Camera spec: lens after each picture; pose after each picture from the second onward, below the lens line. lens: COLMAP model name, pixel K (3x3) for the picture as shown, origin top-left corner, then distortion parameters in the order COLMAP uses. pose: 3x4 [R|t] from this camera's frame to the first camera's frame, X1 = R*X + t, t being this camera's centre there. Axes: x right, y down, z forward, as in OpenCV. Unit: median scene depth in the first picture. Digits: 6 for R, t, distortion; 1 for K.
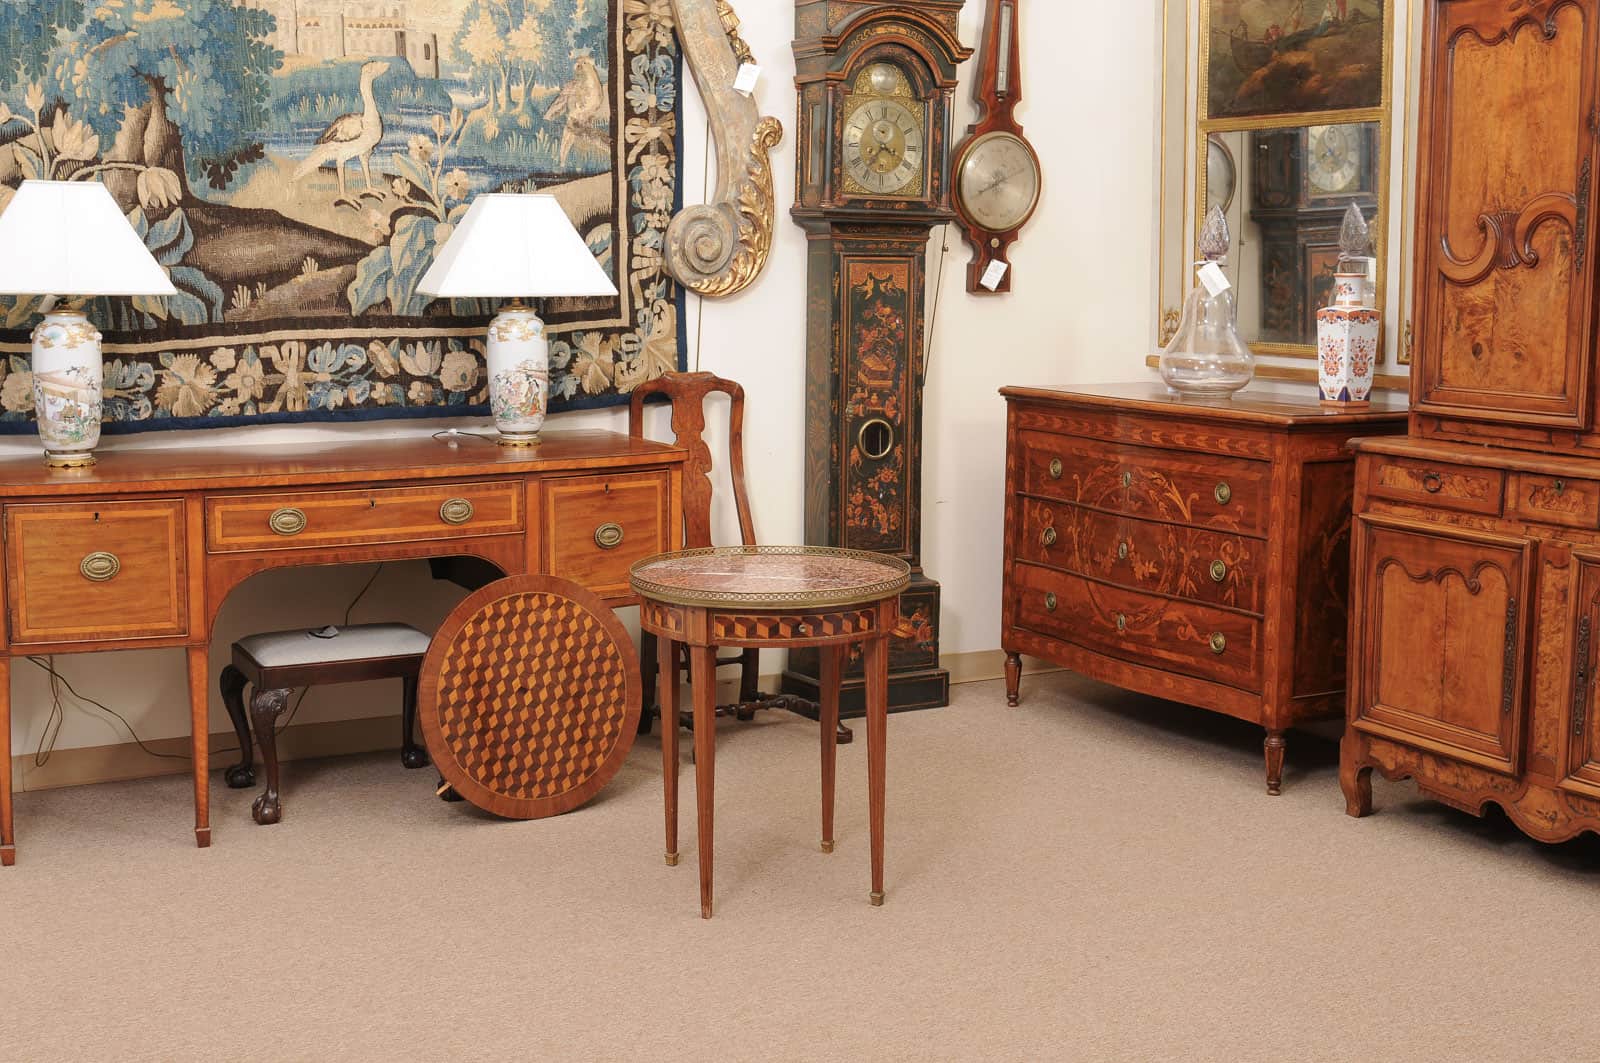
lens RADIAL K [[2032.1, 0, 808.2], [0, 2032.1, 536.2], [0, 0, 1]] dist [-0.021619, -0.007597]
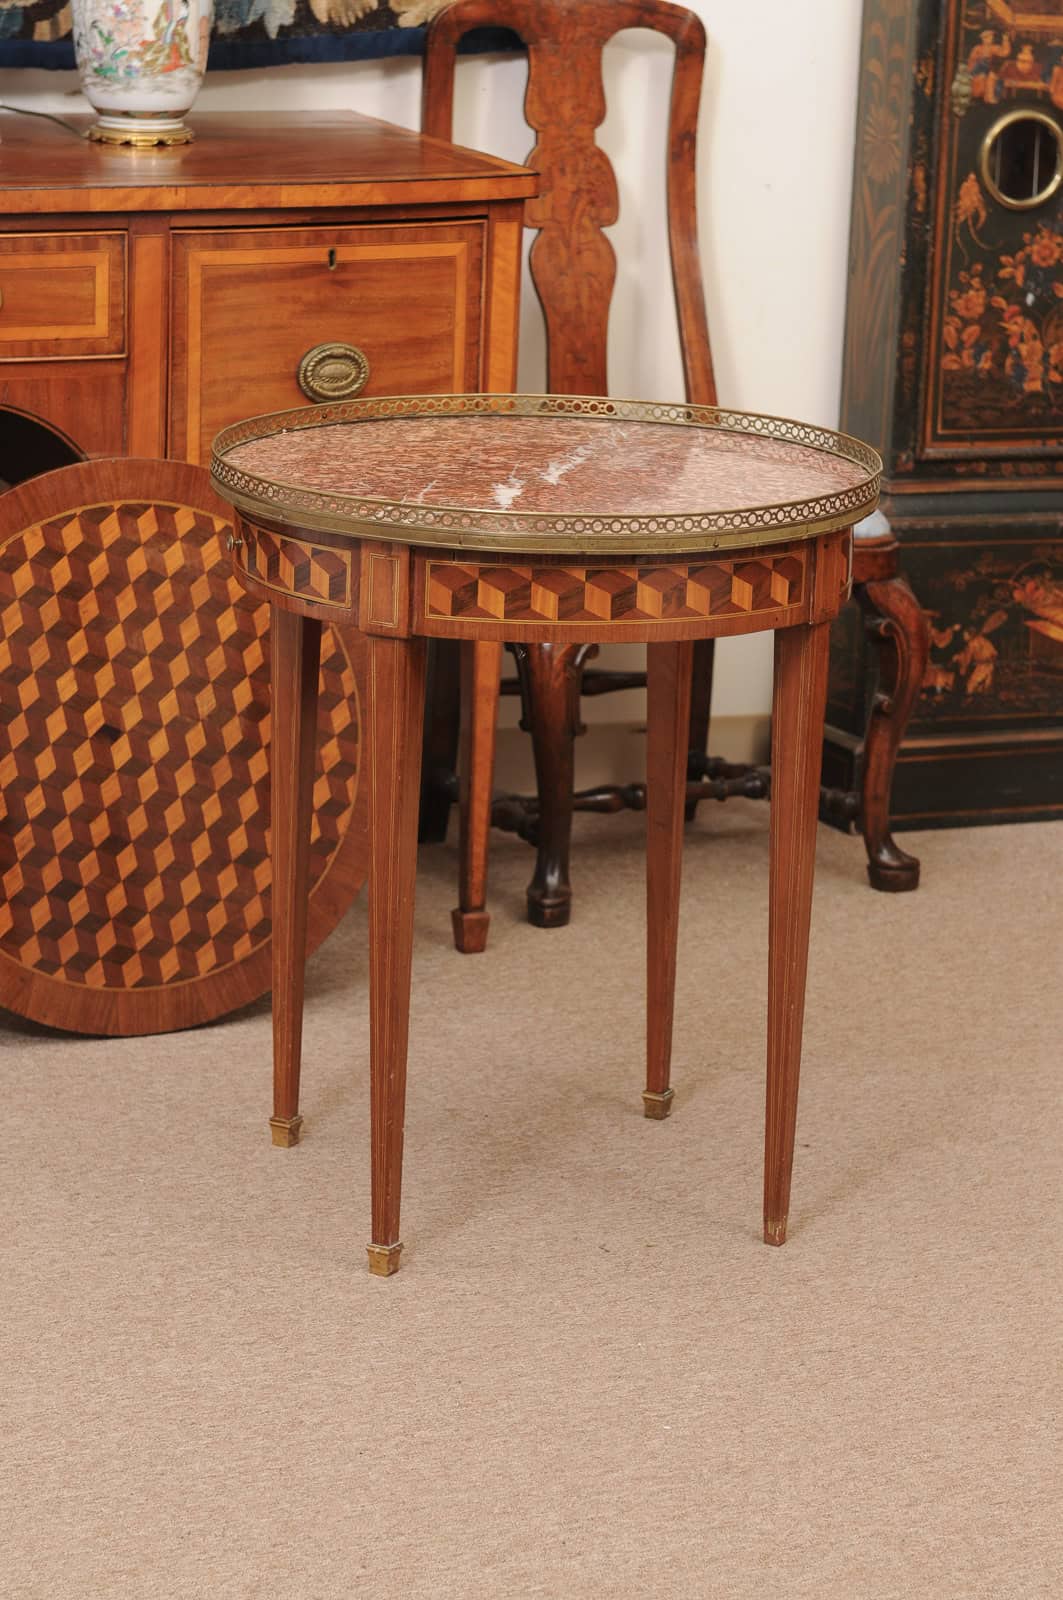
lens RADIAL K [[4603.9, 0, 531.5], [0, 4603.9, 800.0], [0, 0, 1]] dist [0.120623, 0.086892]
pose [[0.993218, 0.052601, -0.103688, 0.040056], [-0.042365, 0.994228, 0.098568, -0.007194], [0.108274, -0.093507, 0.989714, 0.052444]]
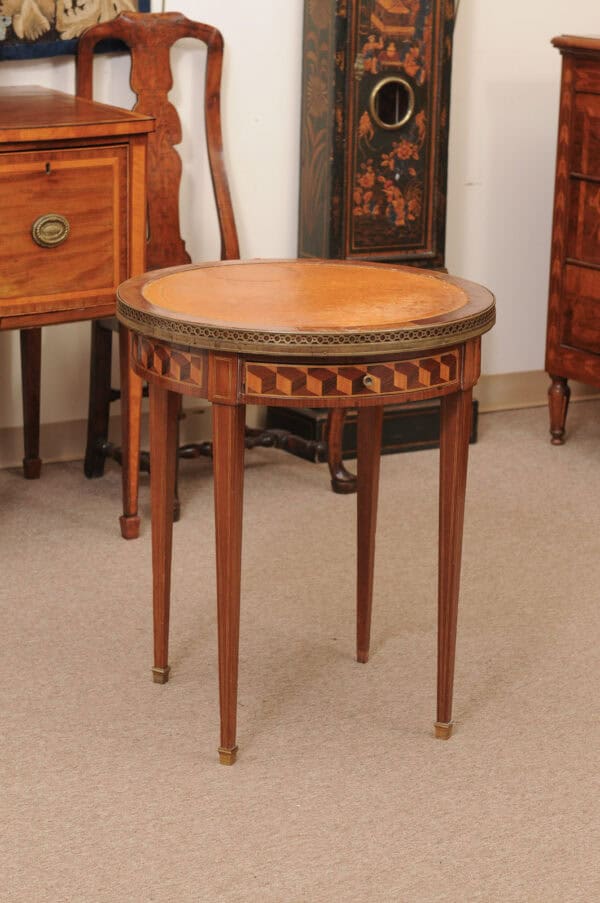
lens RADIAL K [[2326.0, 0, 300.0], [0, 2326.0, 451.5], [0, 0, 1]] dist [0.136813, -0.005882]
pose [[0.999860, 0.010840, 0.012711, -0.012579], [-0.012165, 0.993936, 0.109284, -0.013022], [-0.011449, -0.109424, 0.993929, 0.100967]]
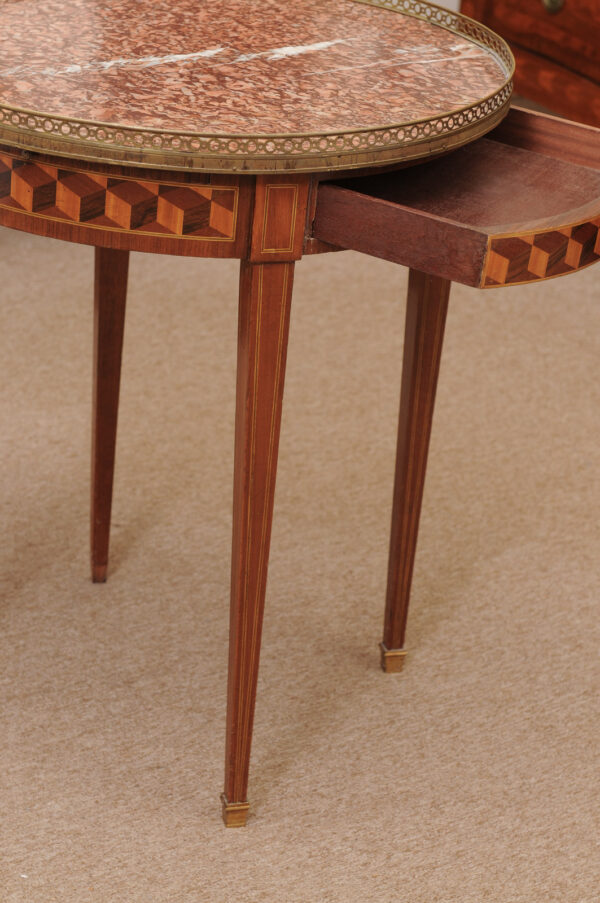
lens RADIAL K [[2598.3, 0, 300.0], [0, 2598.3, 451.5], [0, 0, 1]] dist [0.120623, 0.086892]
pose [[0.996736, 0.039545, 0.070379, 0.007719], [-0.057015, 0.962034, 0.266909, -0.034355], [-0.057152, -0.270051, 0.961148, 0.310307]]
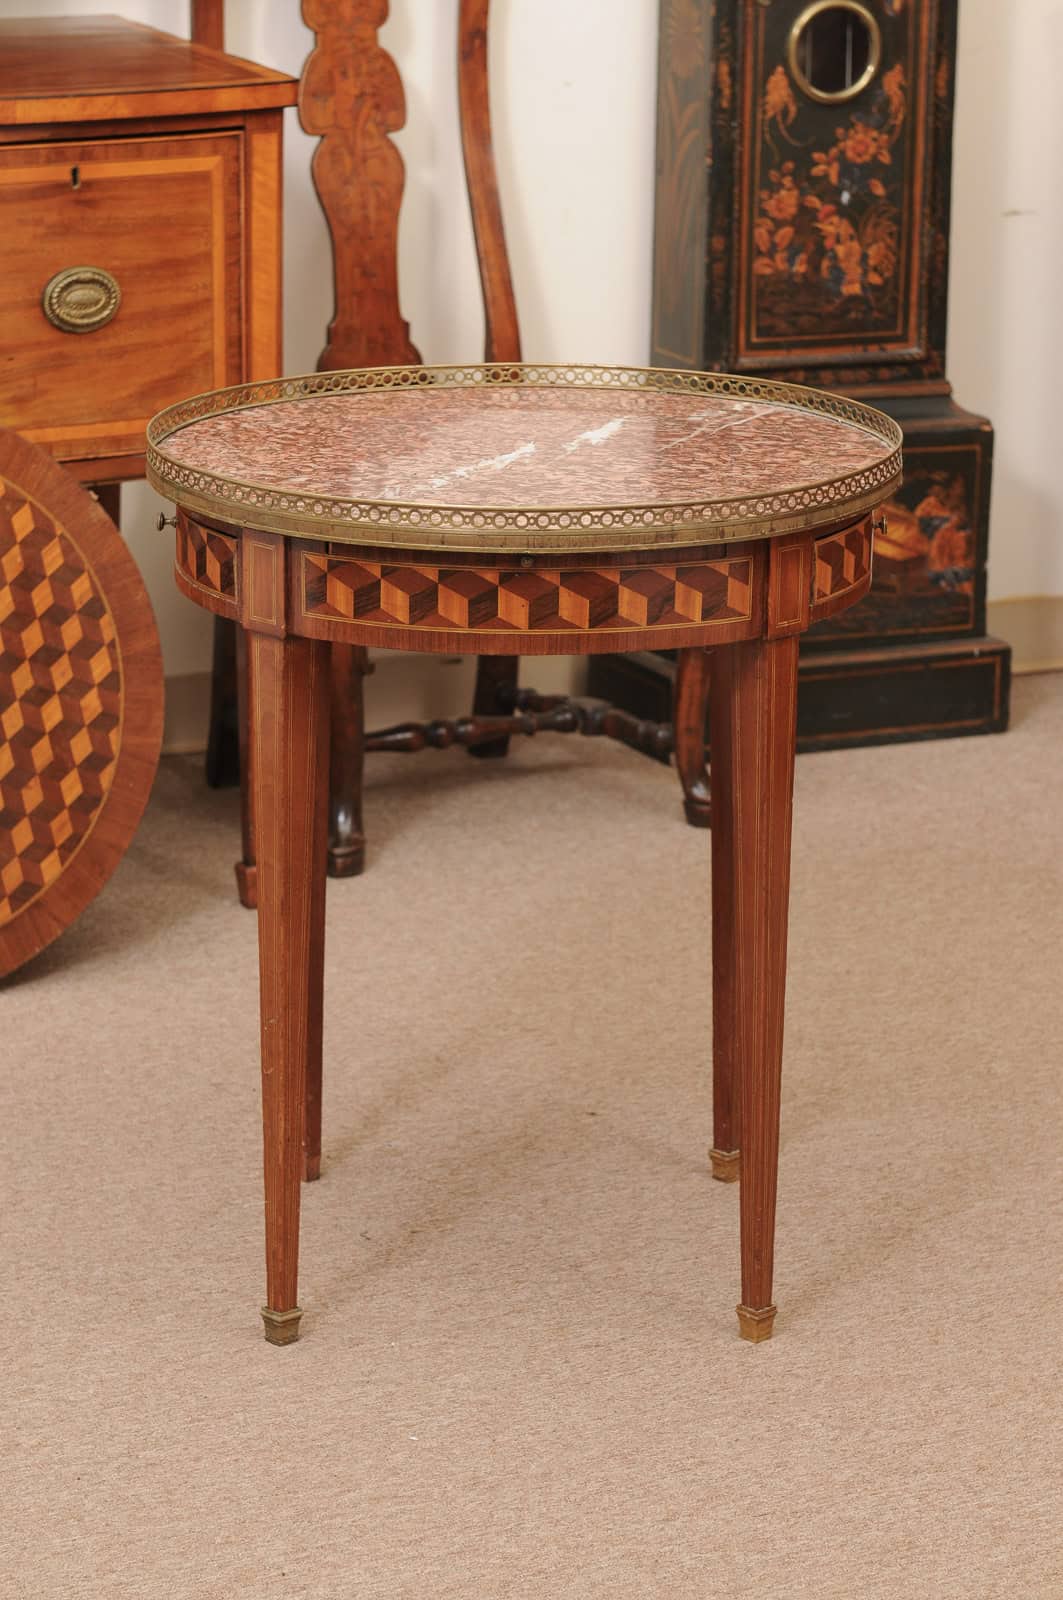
lens RADIAL K [[4603.9, 0, 531.5], [0, 4603.9, 800.0], [0, 0, 1]] dist [0.120623, 0.086892]
pose [[0.995128, 0.029817, -0.093975, 0.066331], [-0.018089, 0.992208, 0.123269, -0.013940], [0.096918, -0.120969, 0.987914, 0.104641]]
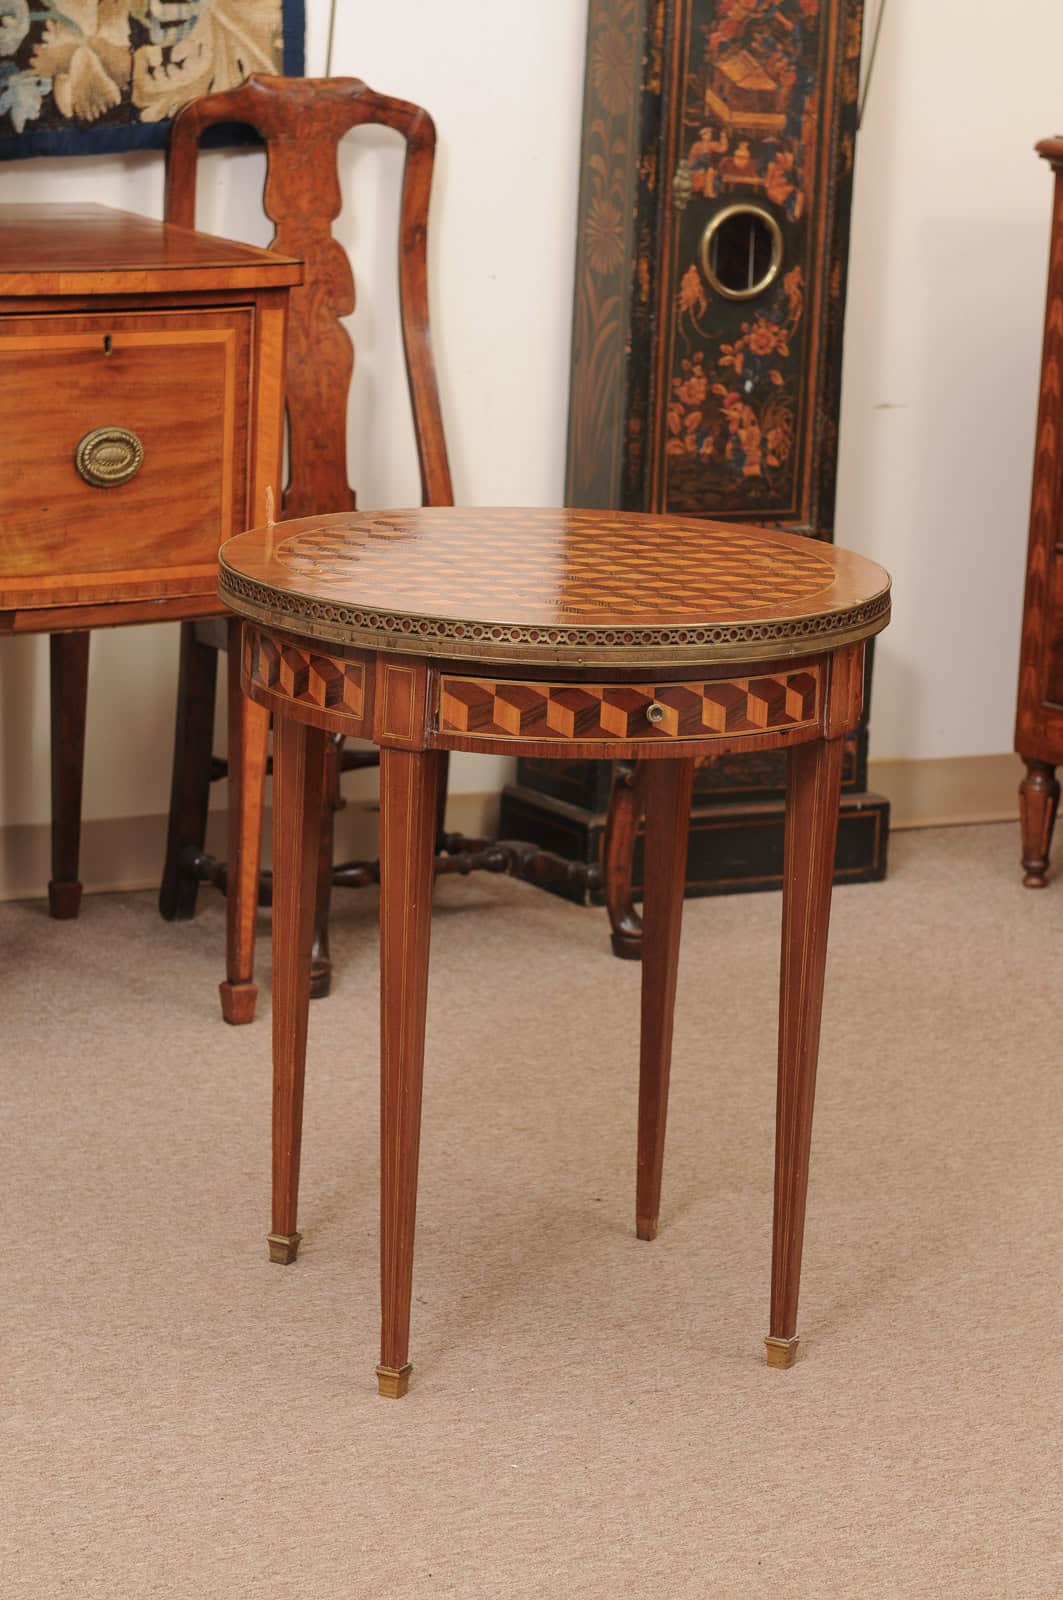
lens RADIAL K [[4603.9, 0, 531.5], [0, 4603.9, 800.0], [0, 0, 1]] dist [0.120623, 0.086892]
pose [[0.999326, 0.036382, -0.004953, -0.001878], [-0.035941, 0.996849, 0.070718, 0.000010], [0.007510, -0.070493, 0.997484, 0.027138]]
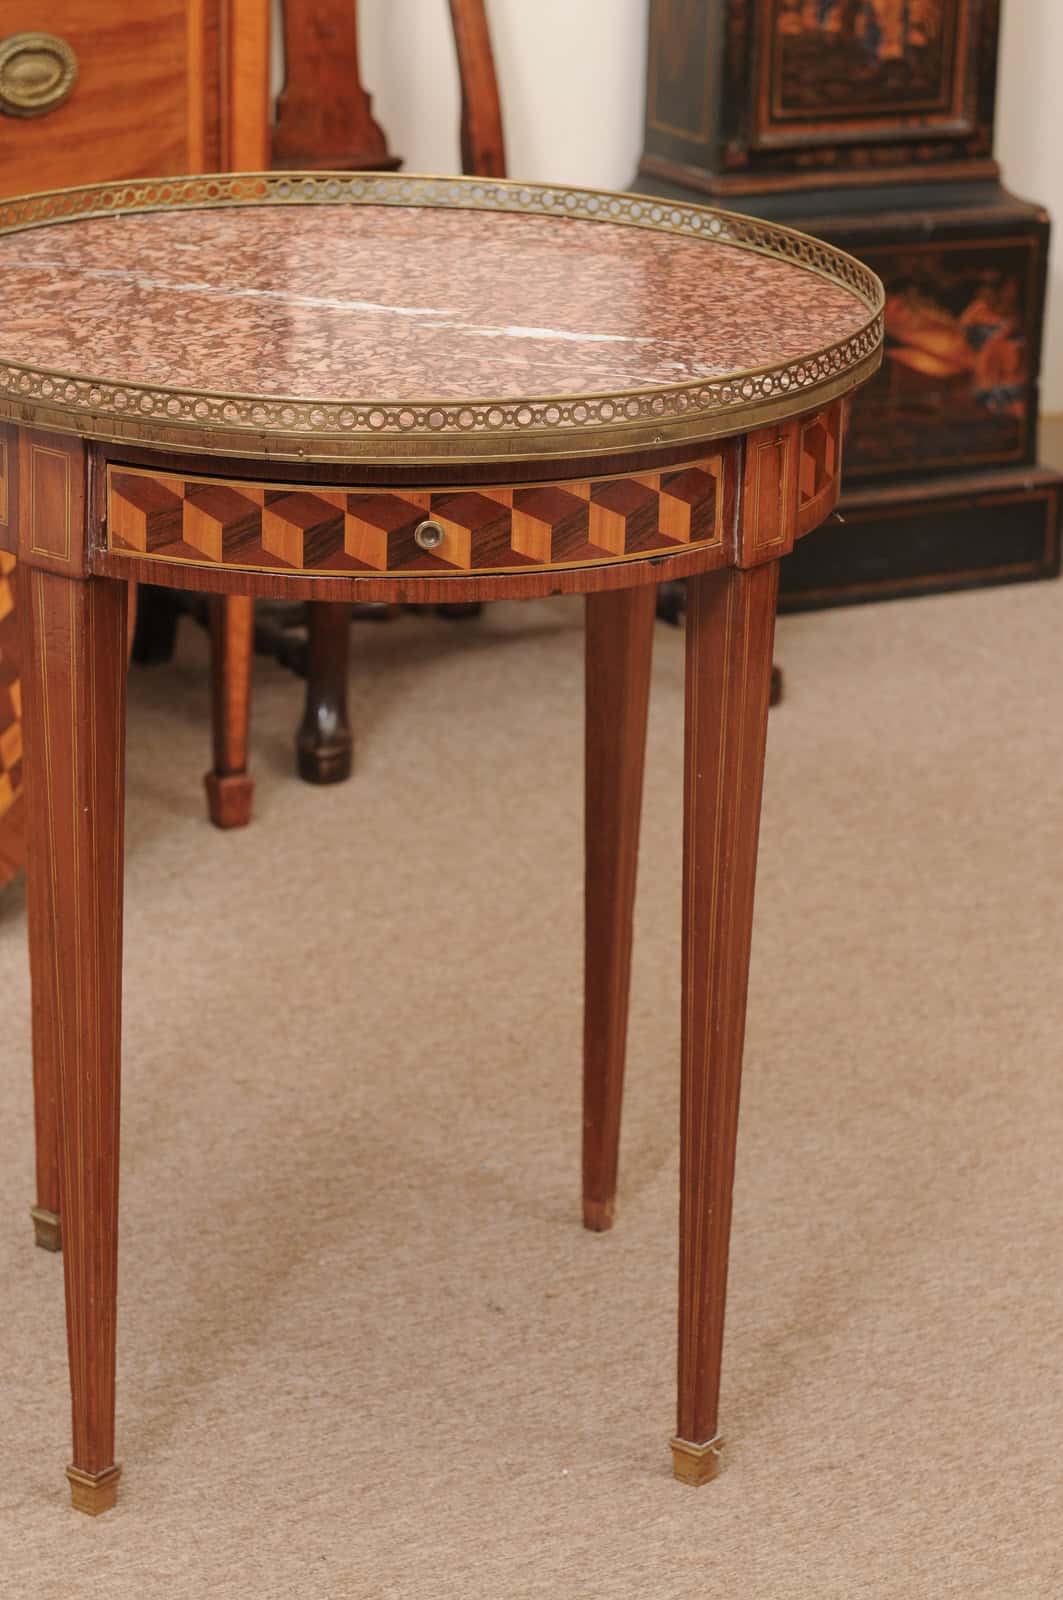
lens RADIAL K [[4603.9, 0, 531.5], [0, 4603.9, 800.0], [0, 0, 1]] dist [0.120623, 0.086892]
pose [[0.999730, 0.021476, -0.008875, -0.011934], [-0.019531, 0.983511, 0.179788, -0.017316], [0.012590, -0.179566, 0.983665, 0.259631]]
